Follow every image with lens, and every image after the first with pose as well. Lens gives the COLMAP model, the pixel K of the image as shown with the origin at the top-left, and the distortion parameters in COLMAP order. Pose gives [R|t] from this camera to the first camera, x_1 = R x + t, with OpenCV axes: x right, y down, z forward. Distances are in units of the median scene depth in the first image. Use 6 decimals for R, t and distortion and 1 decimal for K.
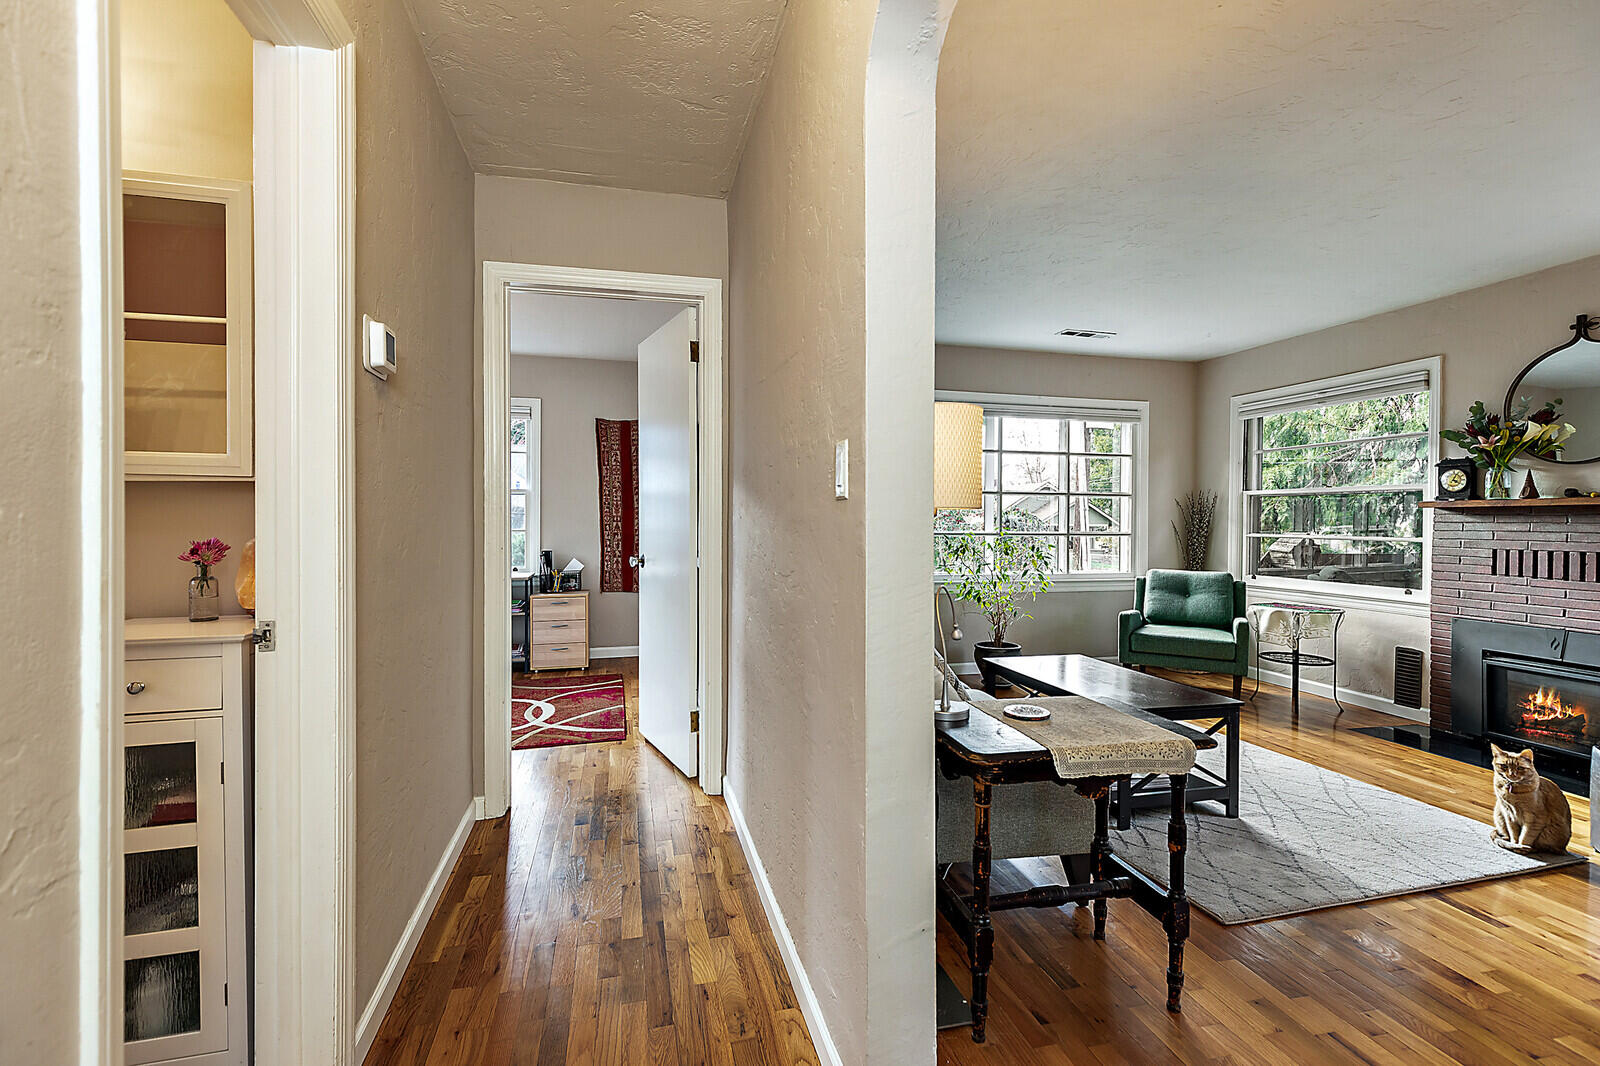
lens RADIAL K [[708.5, 0, 800.0], [0, 708.5, 533.0], [0, 0, 1]] dist [0.001394, 0.000383]
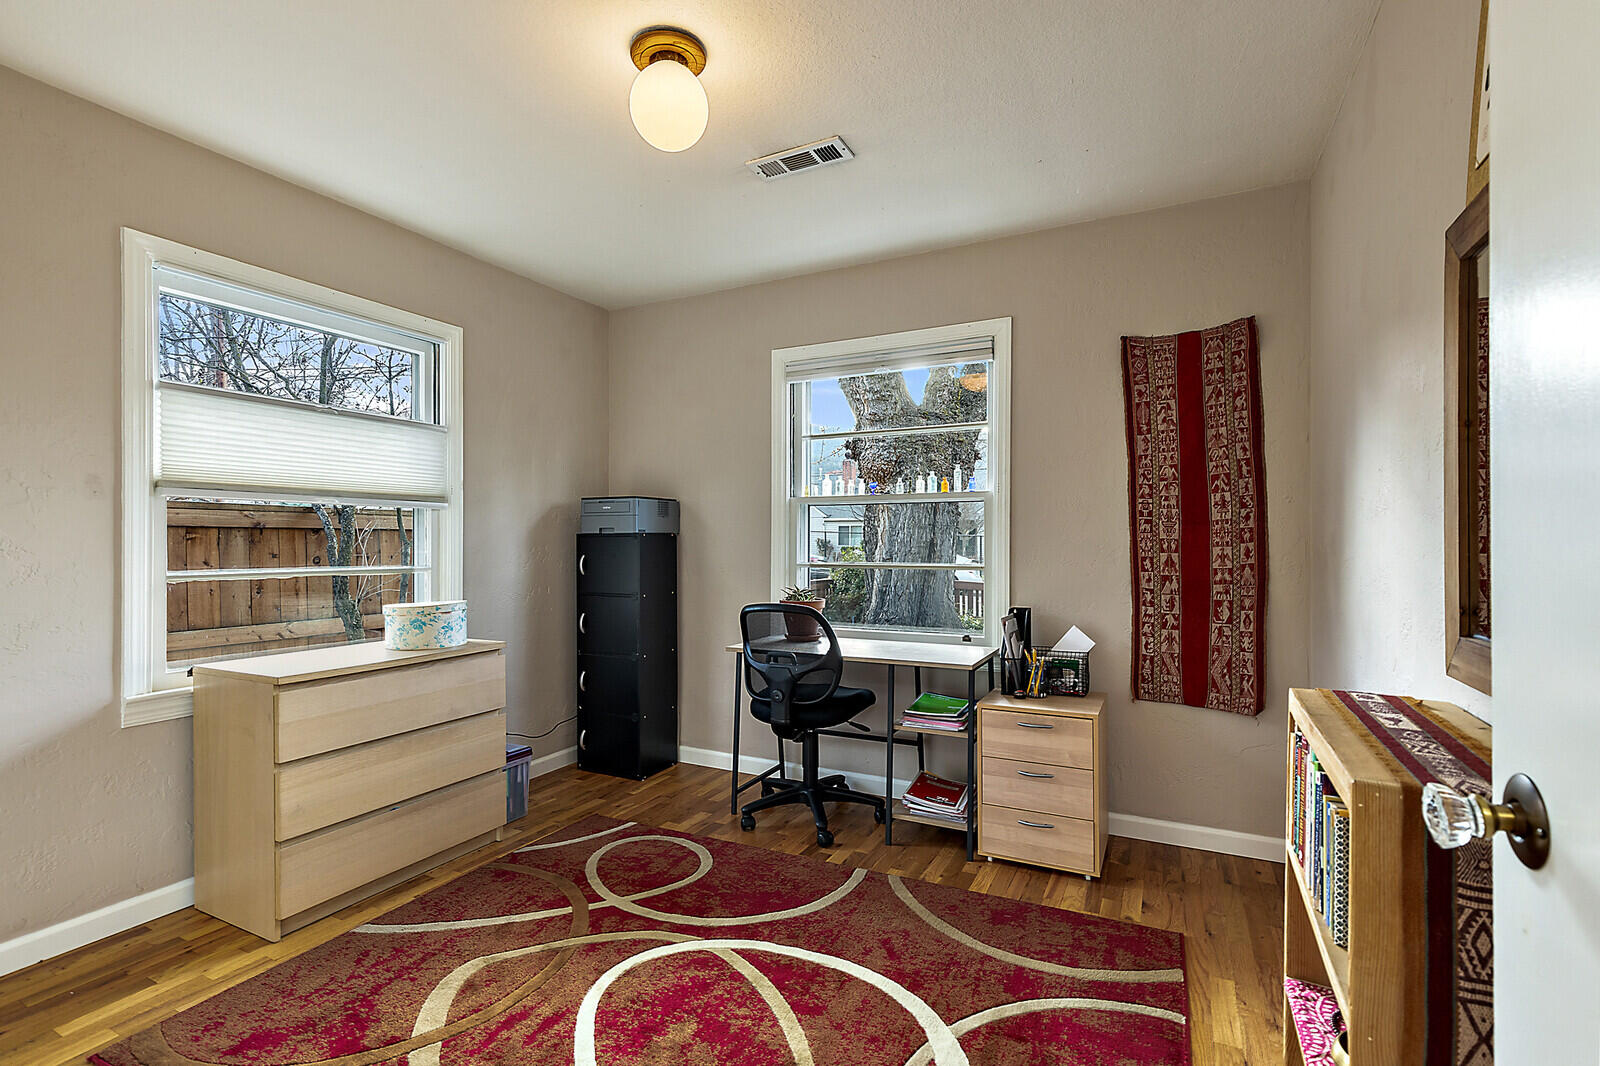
lens RADIAL K [[730.7, 0, 800.0], [0, 730.7, 533.0], [0, 0, 1]] dist [0.000964, 0.000176]
pose [[0.751588, -0.005871, -0.659606, -0.129117], [-0.012006, 0.999673, -0.022577, -0.015225], [0.659523, 0.024888, 0.751272, 0.499355]]
